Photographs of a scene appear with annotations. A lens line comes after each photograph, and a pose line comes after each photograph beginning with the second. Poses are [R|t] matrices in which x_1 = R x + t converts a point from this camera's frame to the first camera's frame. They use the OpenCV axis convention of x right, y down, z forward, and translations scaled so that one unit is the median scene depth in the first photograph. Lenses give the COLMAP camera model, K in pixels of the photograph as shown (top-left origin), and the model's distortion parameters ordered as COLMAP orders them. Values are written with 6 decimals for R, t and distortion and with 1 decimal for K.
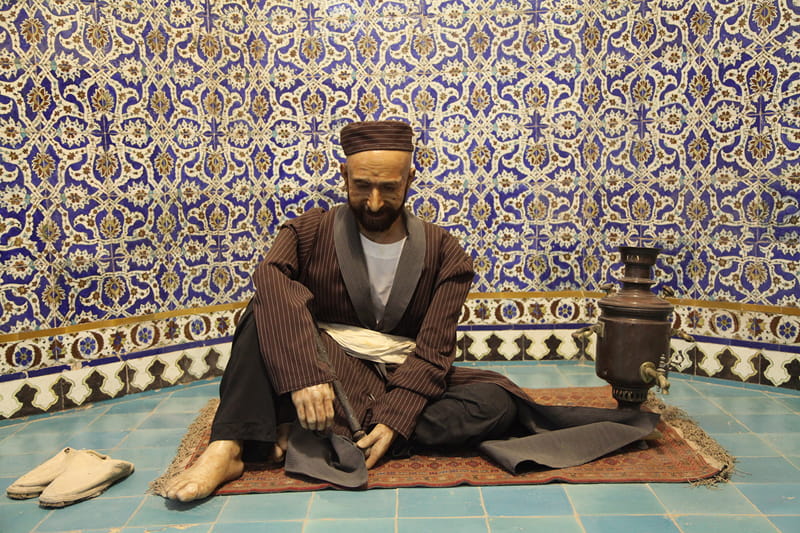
lens RADIAL K [[820.8, 0, 400.0], [0, 820.8, 266.5], [0, 0, 1]] dist [0.010536, 0.014507]
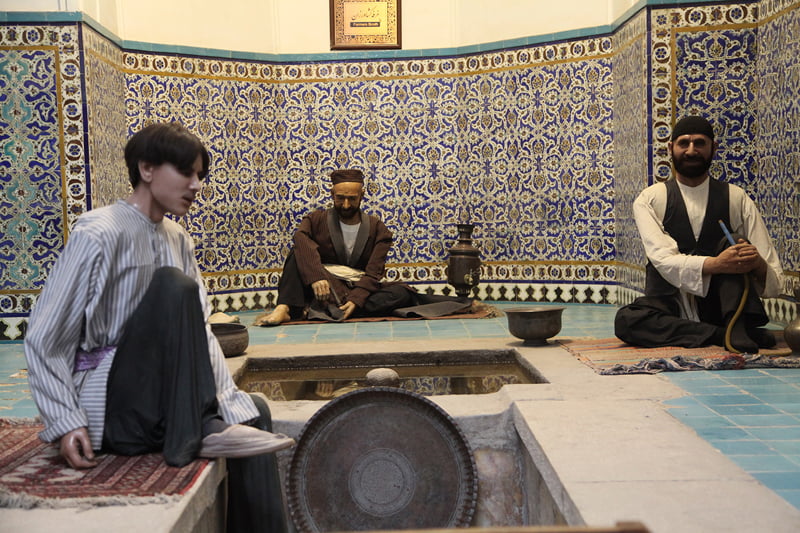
lens RADIAL K [[820.8, 0, 400.0], [0, 820.8, 266.5], [0, 0, 1]] dist [0.010536, 0.014507]
pose [[0.999291, -0.010561, 0.036149, 0.022415], [0.012375, 0.998656, -0.050333, 0.135047], [-0.035569, 0.050745, 0.998078, -0.821006]]
